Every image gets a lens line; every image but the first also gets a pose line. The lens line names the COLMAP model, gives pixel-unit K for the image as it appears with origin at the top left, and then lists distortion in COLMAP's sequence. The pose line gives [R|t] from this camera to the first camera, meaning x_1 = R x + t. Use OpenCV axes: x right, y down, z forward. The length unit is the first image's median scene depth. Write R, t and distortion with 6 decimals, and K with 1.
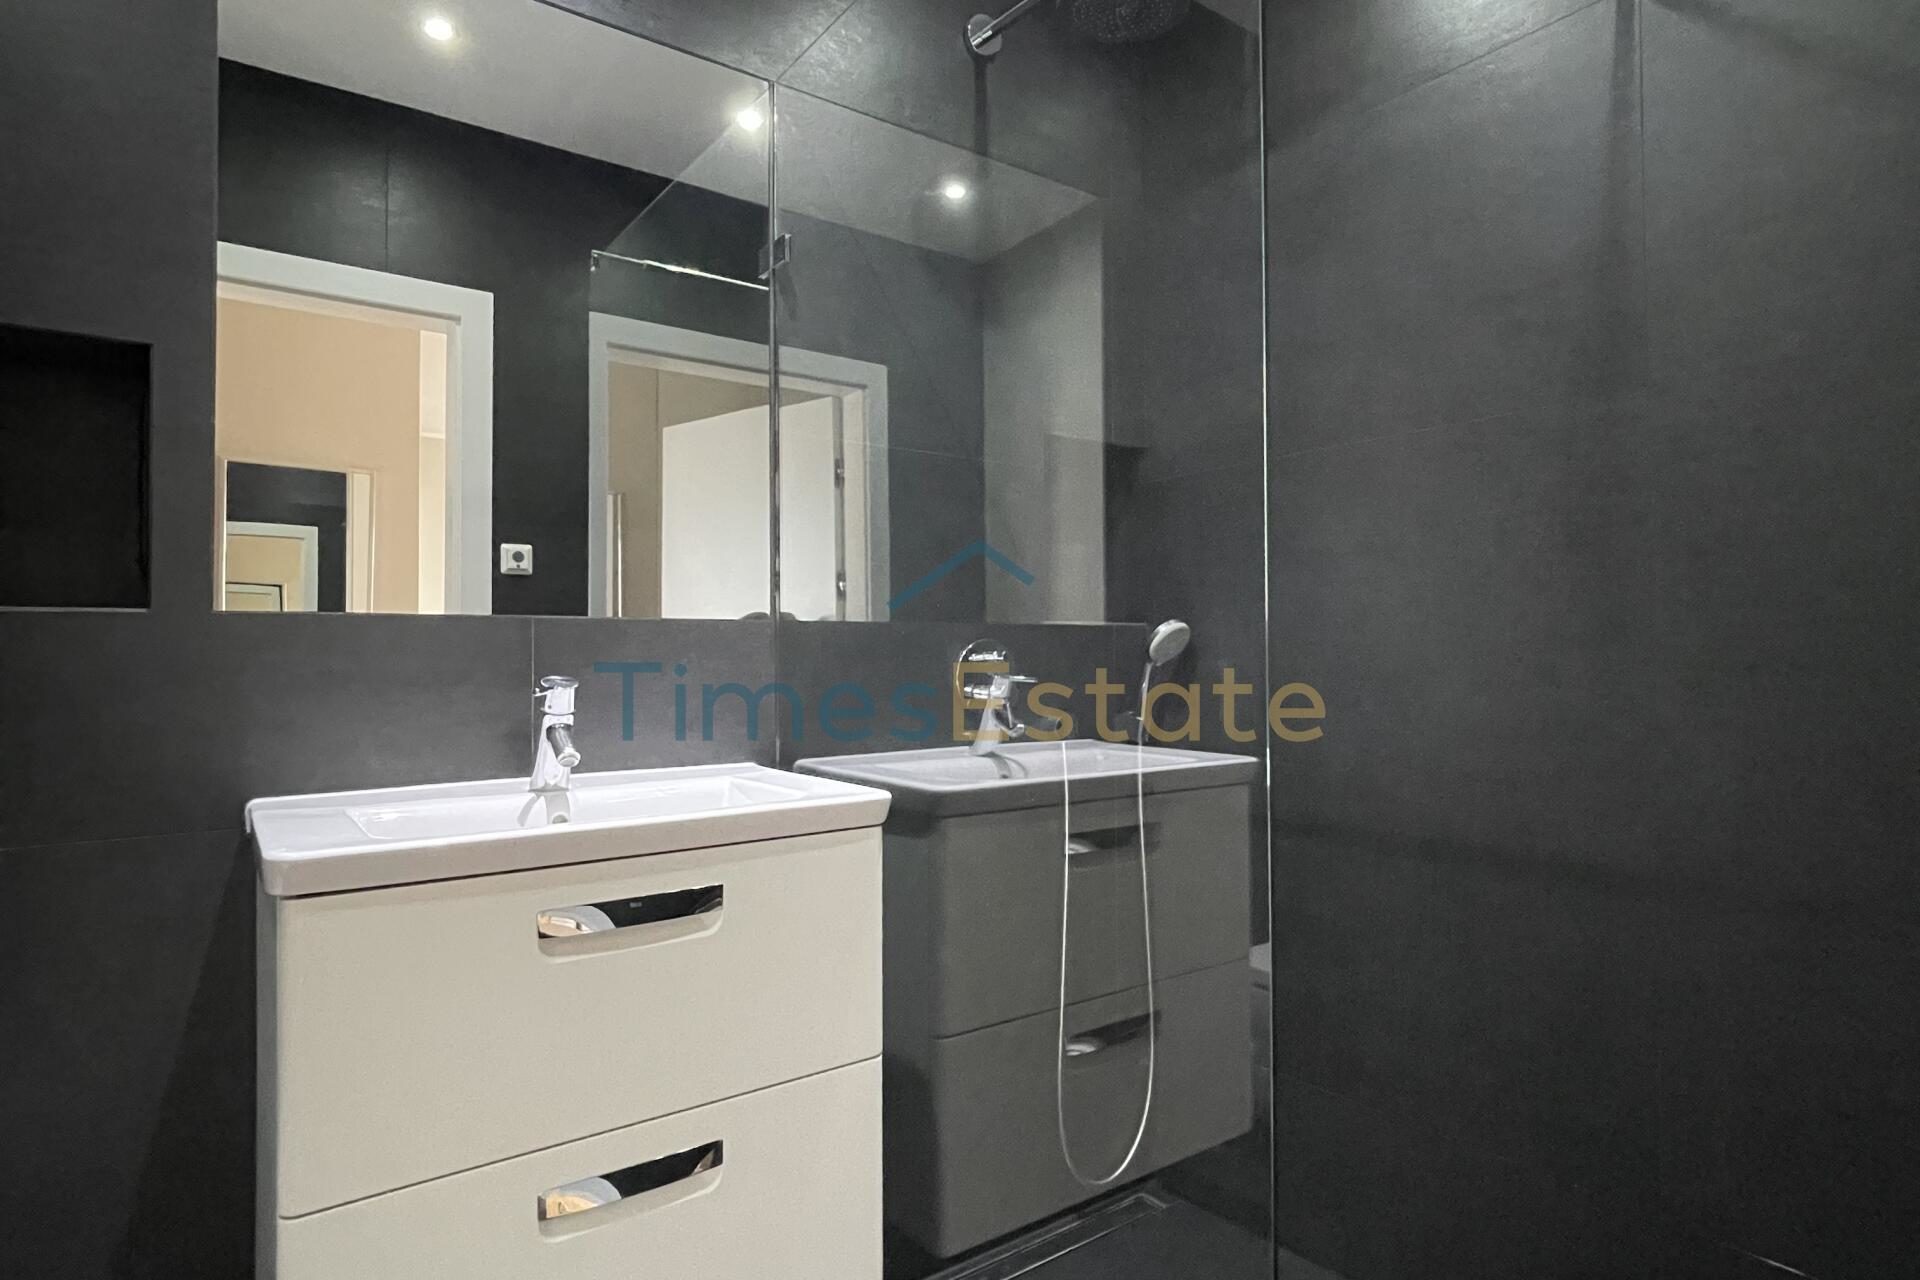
lens RADIAL K [[731.4, 0, 957.8], [0, 731.4, 635.2], [0, 0, 1]] dist [0.012839, 0.000062]
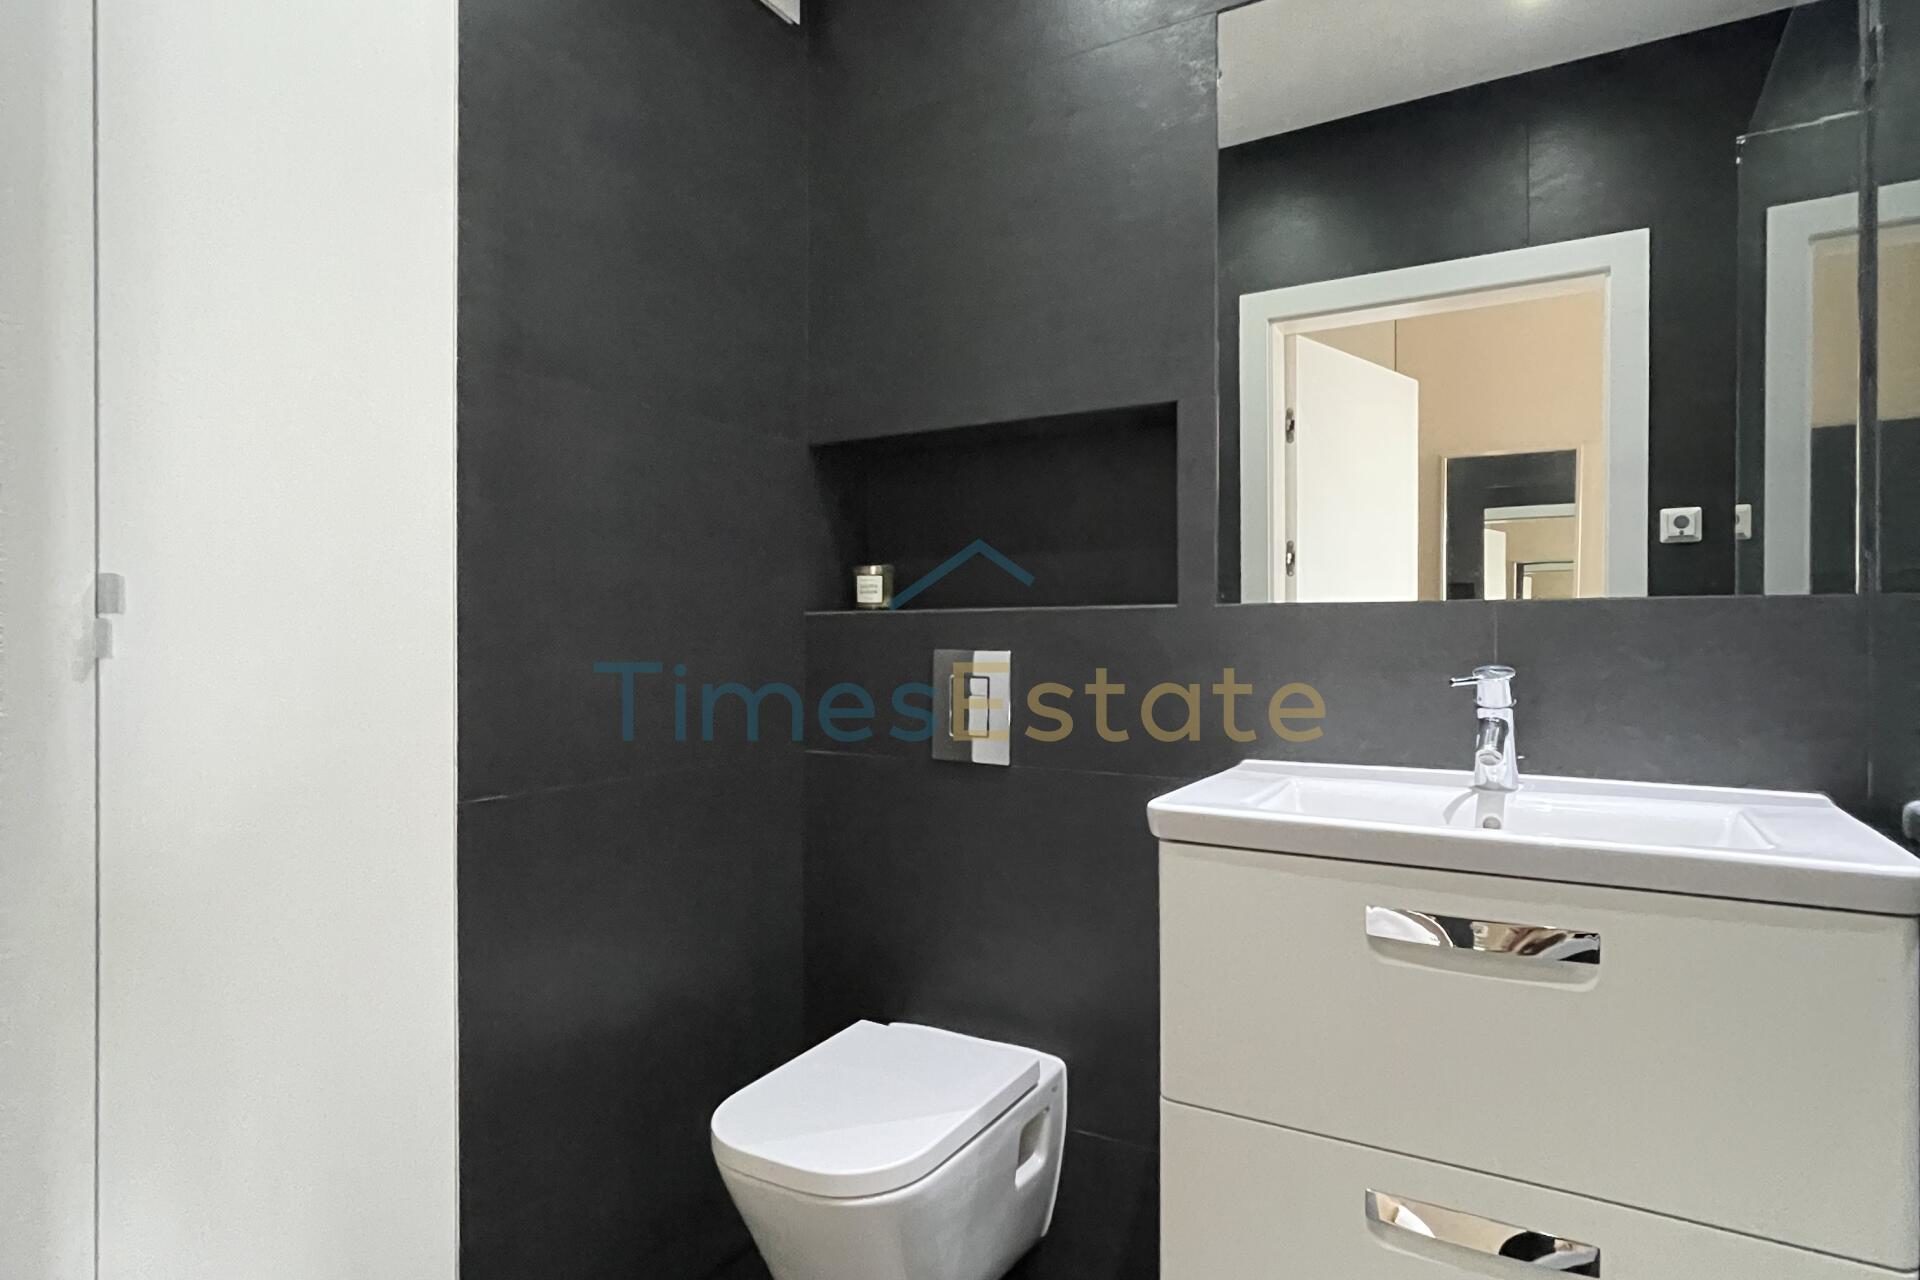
lens RADIAL K [[775.4, 0, 955.6], [0, 775.4, 640.3], [0, 0, 1]] dist [-0.000095, 0.000275]
pose [[0.636286, 0.000284, -0.771453, -0.234218], [0.014087, 0.999829, 0.011988, 0.005108], [0.771325, -0.018495, 0.636173, -0.129987]]
